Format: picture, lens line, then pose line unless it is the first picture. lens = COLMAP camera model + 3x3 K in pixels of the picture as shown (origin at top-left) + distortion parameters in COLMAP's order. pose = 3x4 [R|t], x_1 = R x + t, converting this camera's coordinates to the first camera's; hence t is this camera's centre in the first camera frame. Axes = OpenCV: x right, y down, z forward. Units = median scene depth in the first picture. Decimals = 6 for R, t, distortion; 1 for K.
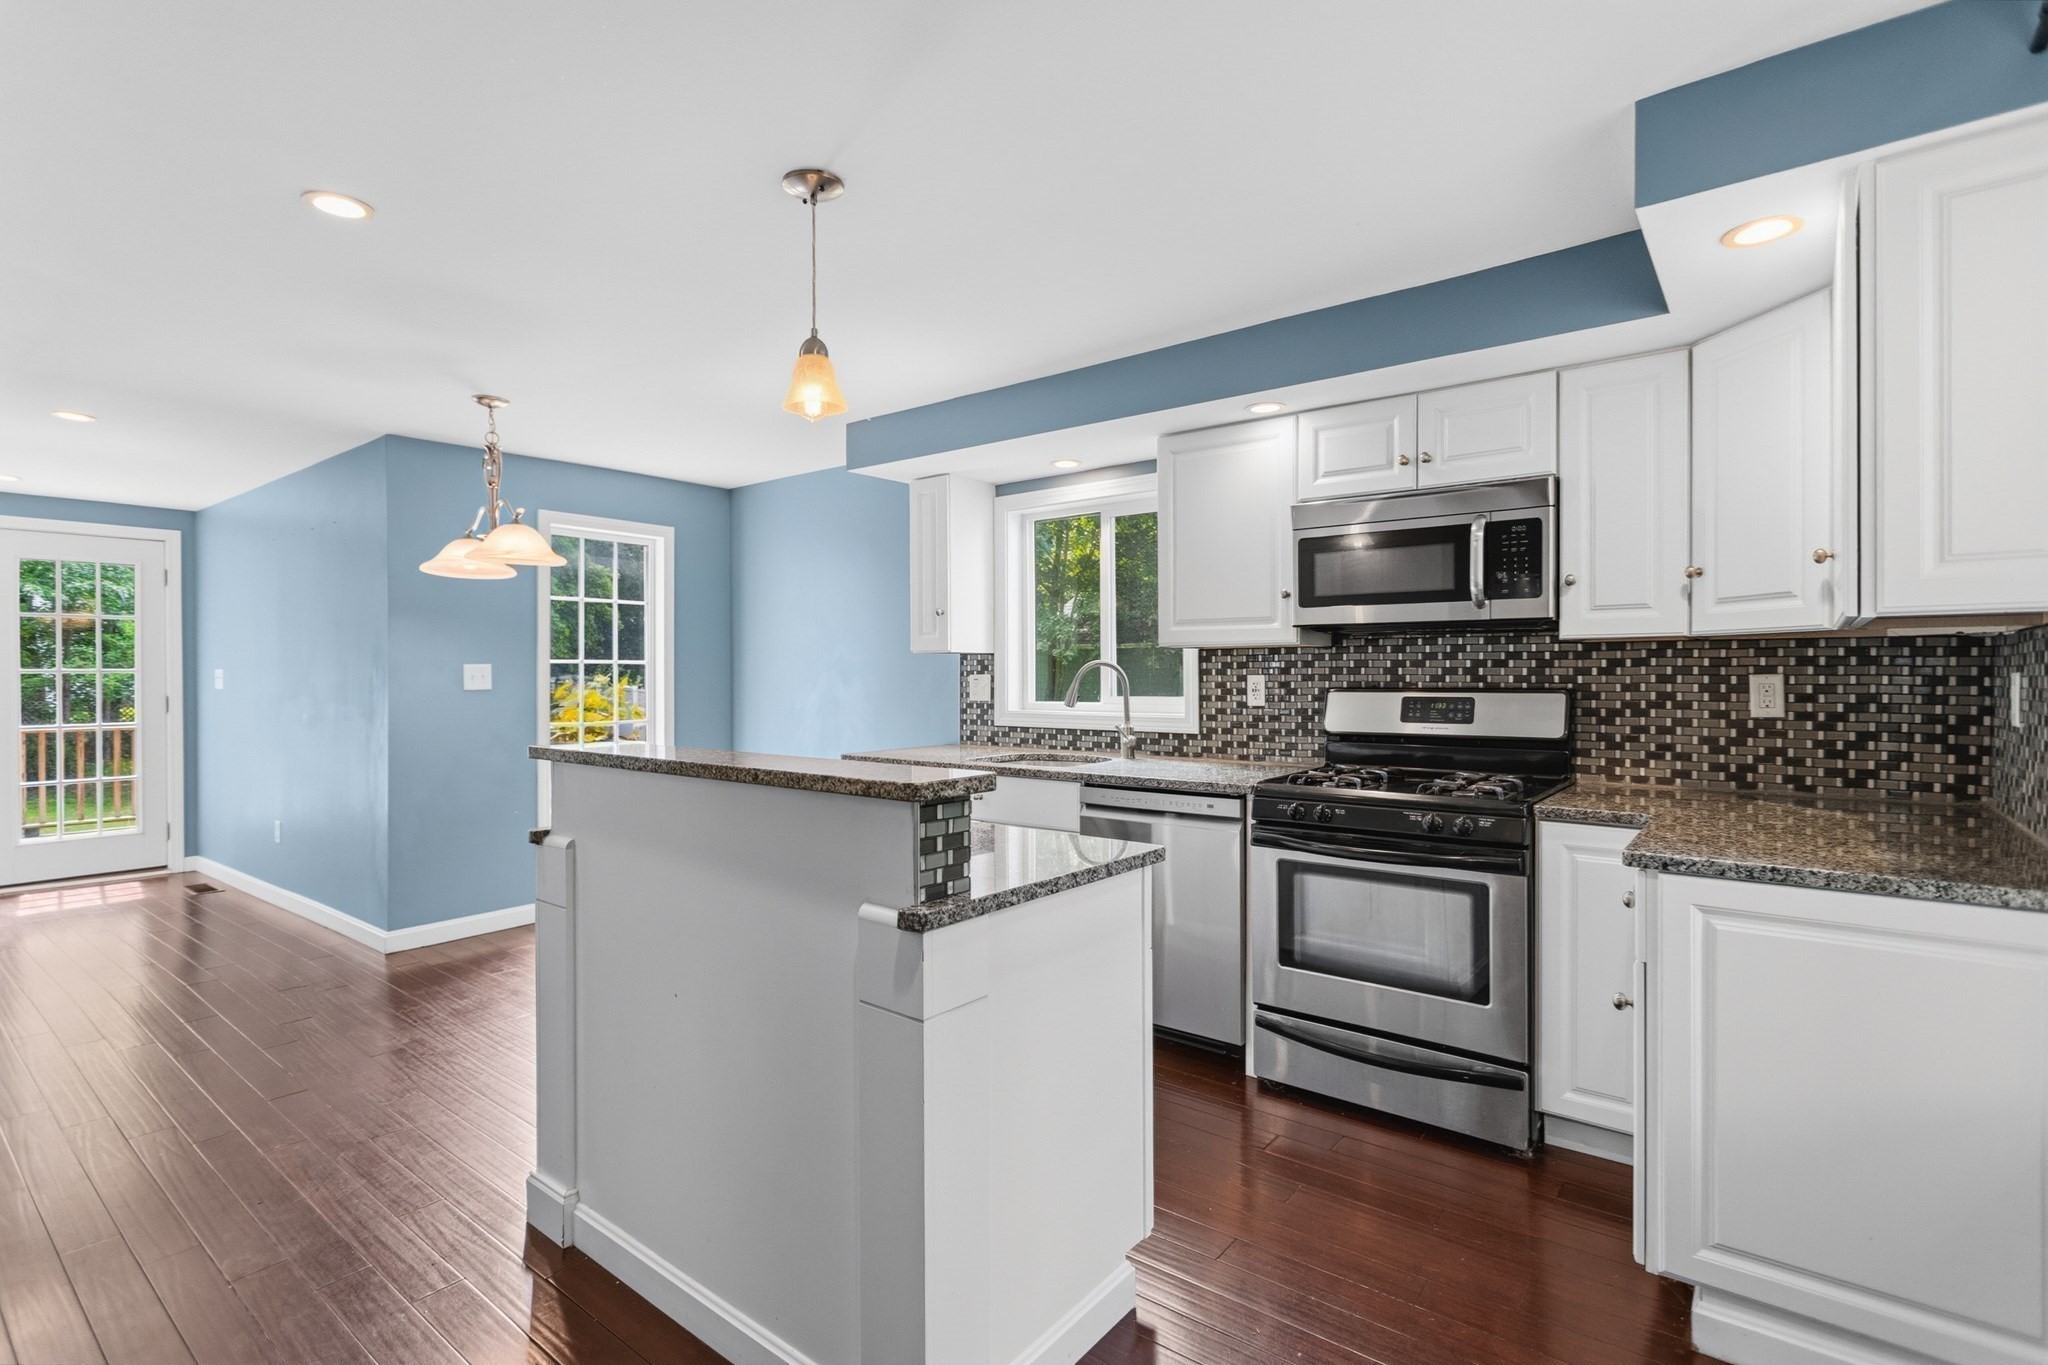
lens RADIAL K [[971.5, 0, 1035.6], [0, 971.5, 681.6], [0, 0, 1]] dist [0.000079, 0.001101]
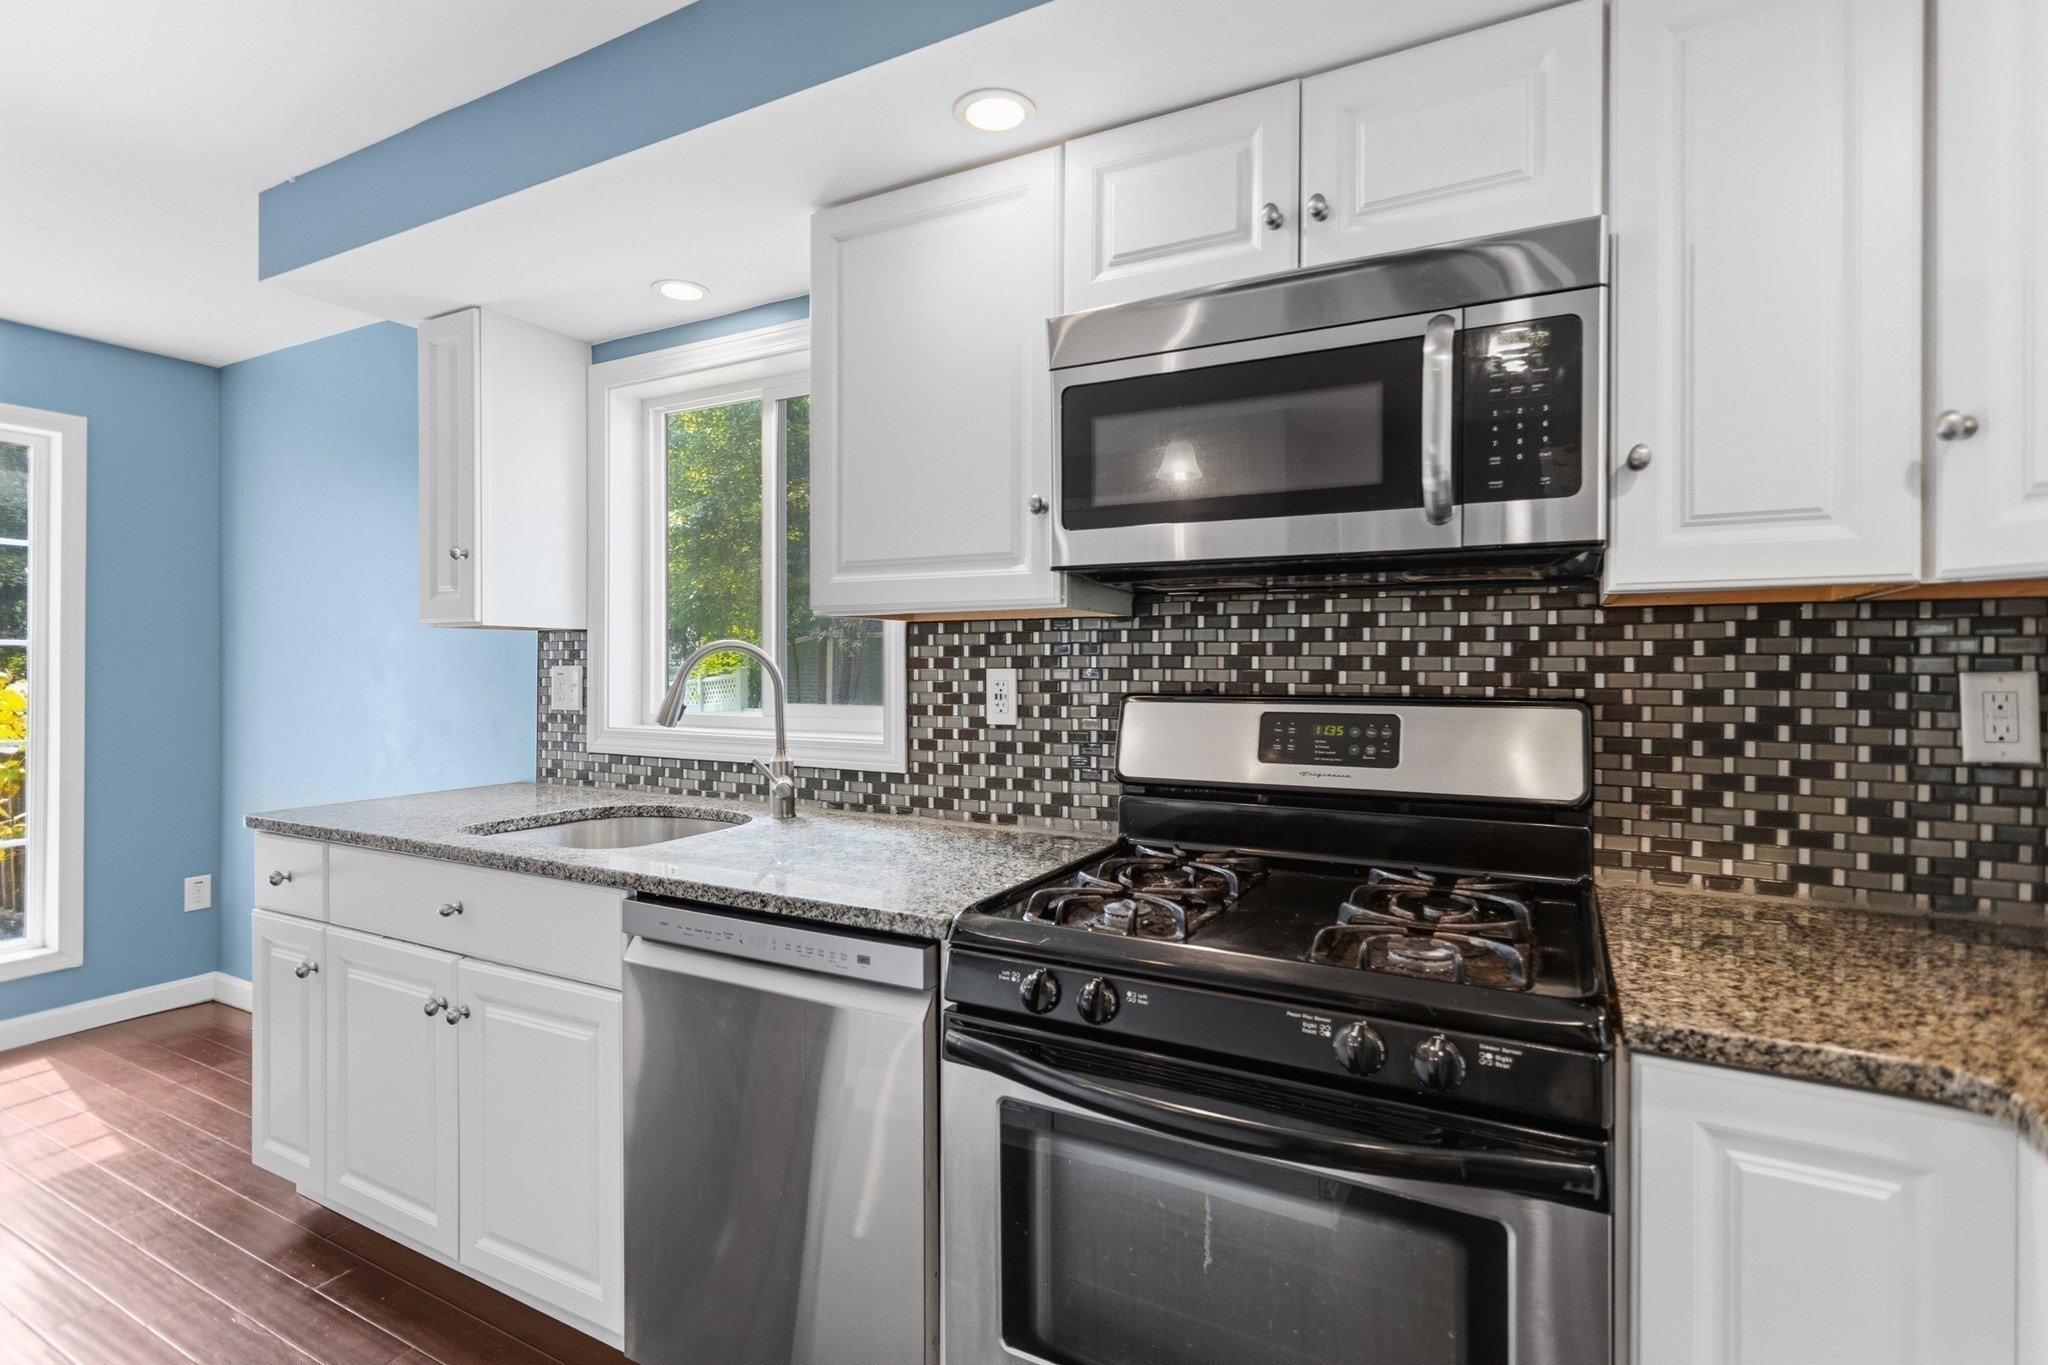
lens RADIAL K [[971.5, 0, 1036.7], [0, 971.5, 668.3], [0, 0, 1]] dist [0.000079, 0.001101]
pose [[0.984639, 0.004167, 0.174552, 0.149731], [-0.003232, 0.999979, -0.005645, -0.003879], [-0.174572, 0.004994, 0.984632, 0.451632]]
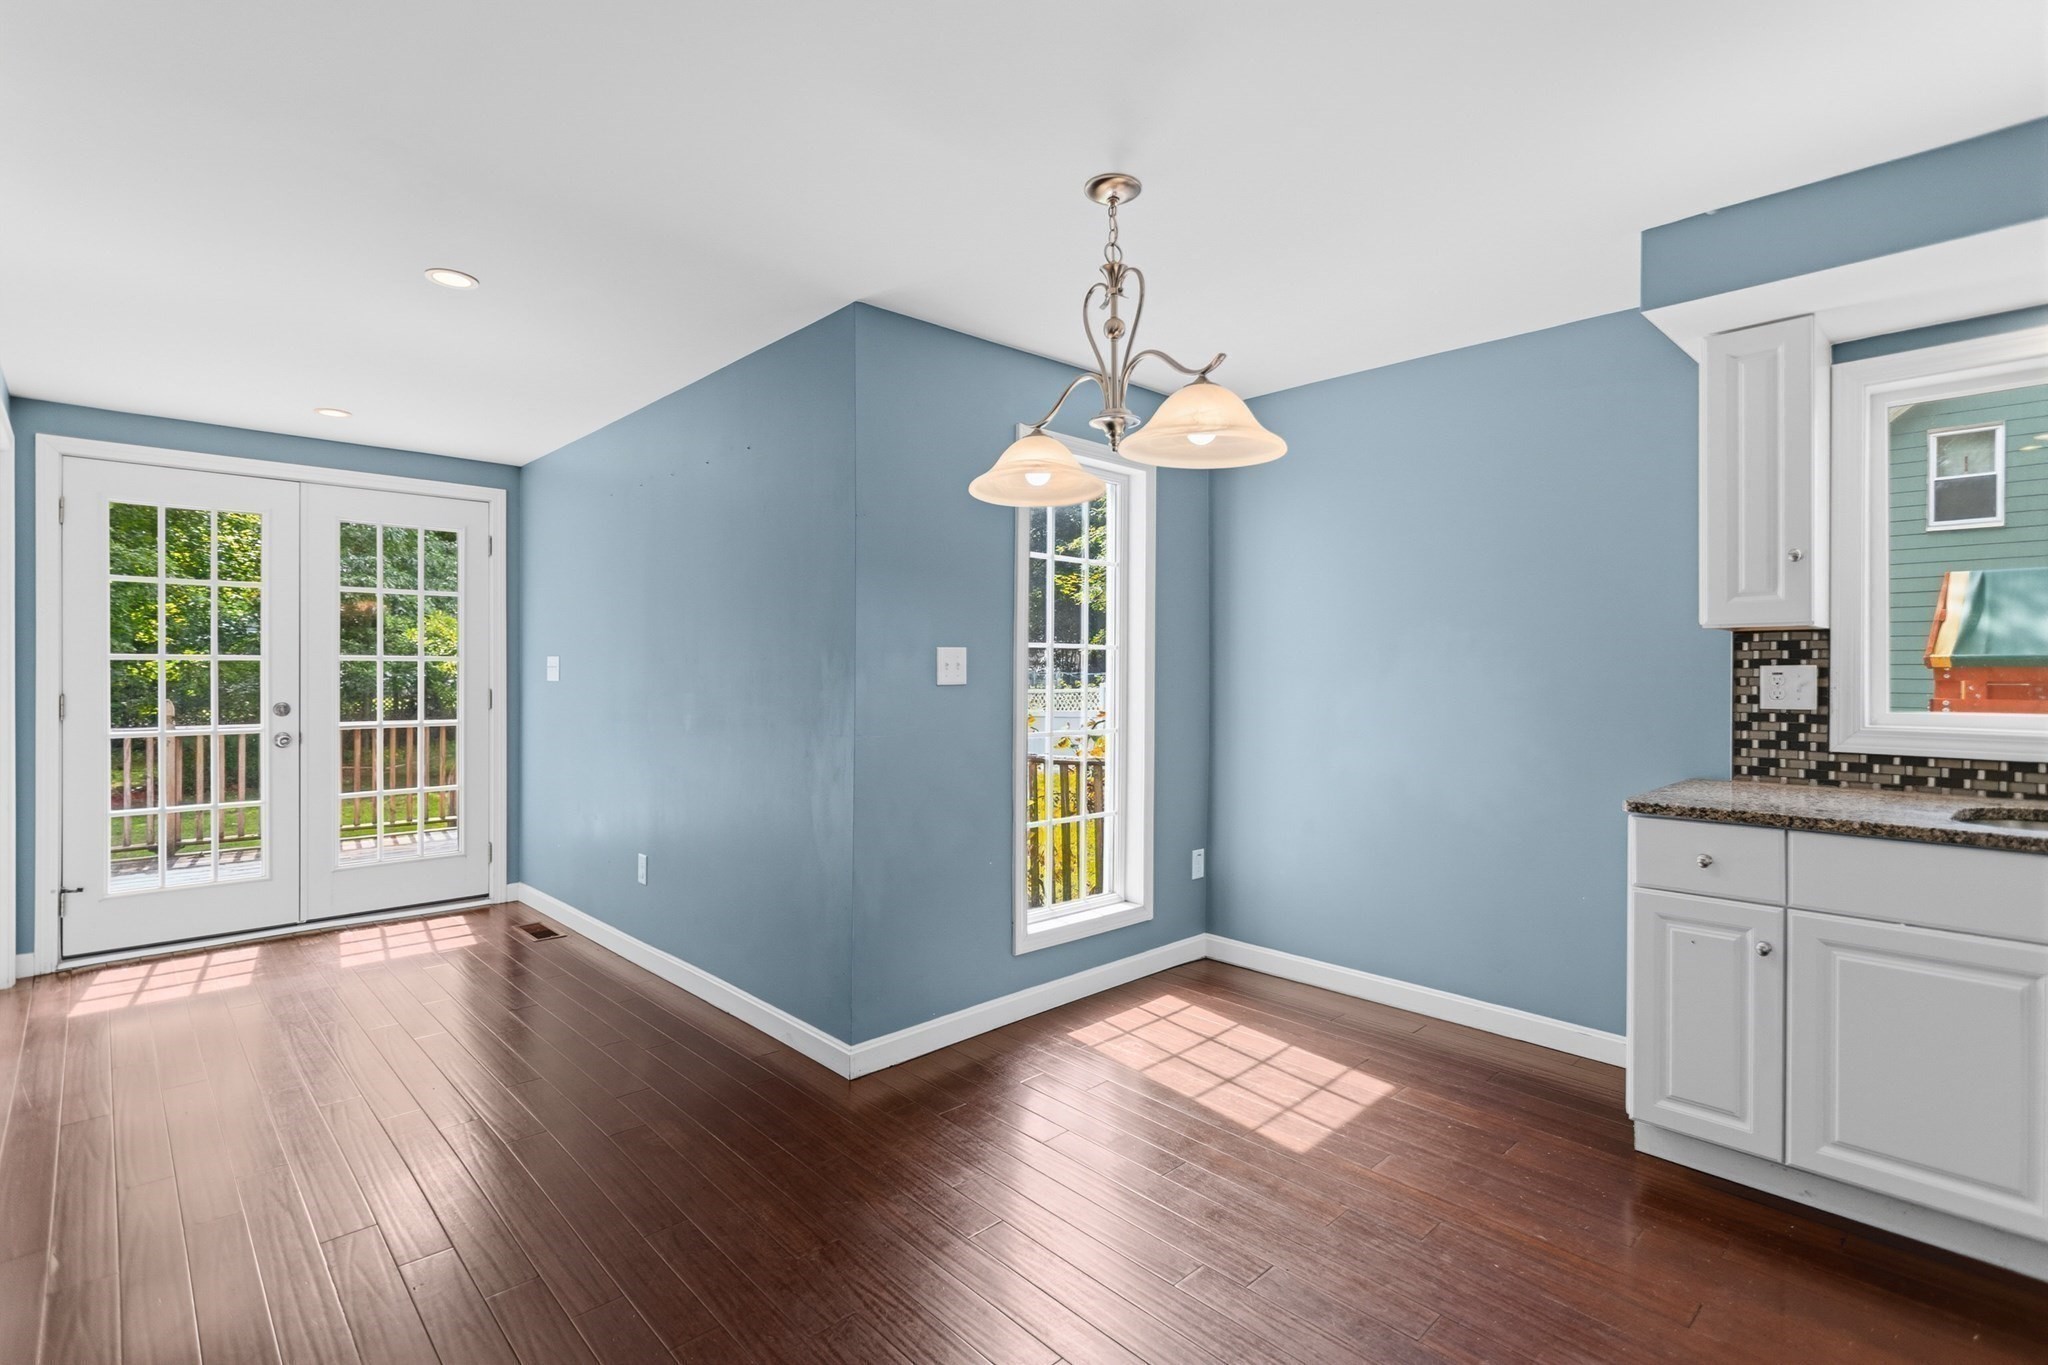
lens RADIAL K [[971.5, 0, 1034.6], [0, 971.5, 671.7], [0, 0, 1]] dist [0.000079, 0.001101]
pose [[0.989266, 0.004378, -0.146061, -0.527109], [-0.005006, 0.999980, -0.003935, 0.001809], [0.146041, 0.004624, 0.989268, 0.420268]]
